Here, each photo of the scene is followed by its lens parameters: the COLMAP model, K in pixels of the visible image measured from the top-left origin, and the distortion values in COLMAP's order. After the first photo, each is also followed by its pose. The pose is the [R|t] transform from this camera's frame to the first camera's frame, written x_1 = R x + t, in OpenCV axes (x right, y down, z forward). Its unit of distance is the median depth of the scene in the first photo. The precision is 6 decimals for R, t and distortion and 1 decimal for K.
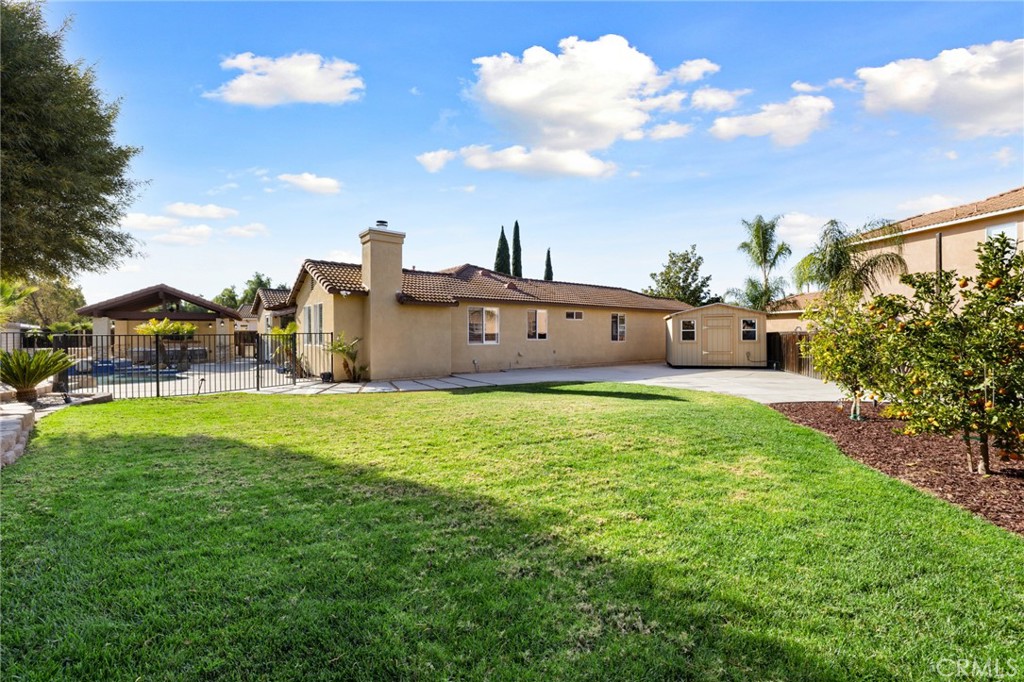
lens RADIAL K [[440.9, 0, 509.0], [0, 440.9, 337.2], [0, 0, 1]] dist [-0.000753, 0.000187]
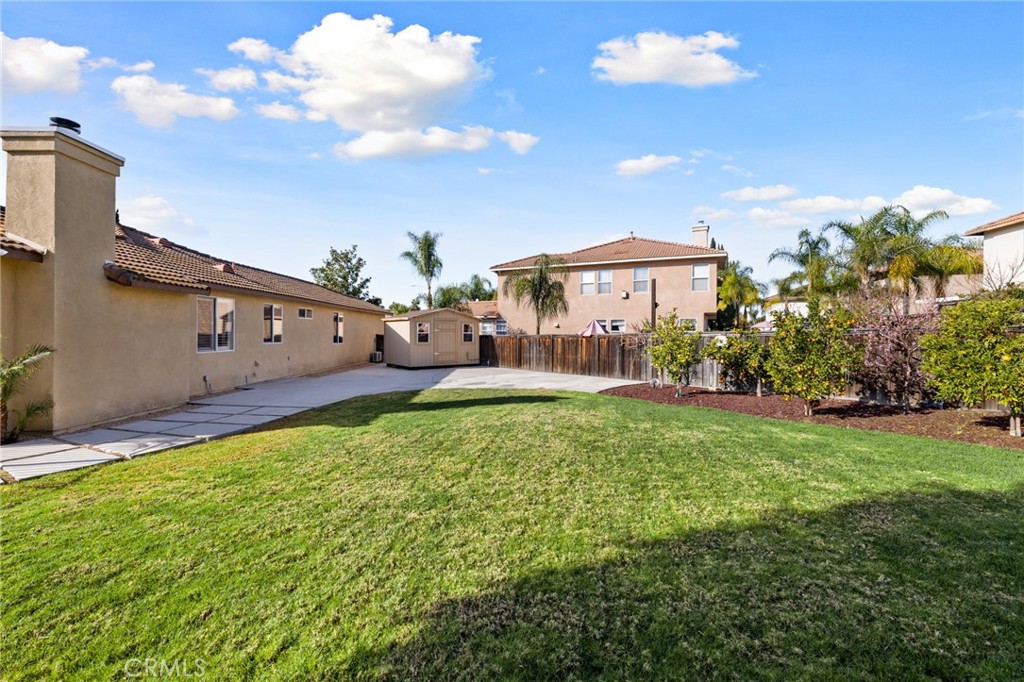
lens RADIAL K [[440.9, 0, 505.6], [0, 440.9, 333.2], [0, 0, 1]] dist [-0.000753, 0.000187]
pose [[0.584255, 0.004863, 0.811555, -0.323759], [-0.002257, 0.999988, -0.004367, -0.010411], [-0.811567, 0.000720, 0.584259, 0.228556]]
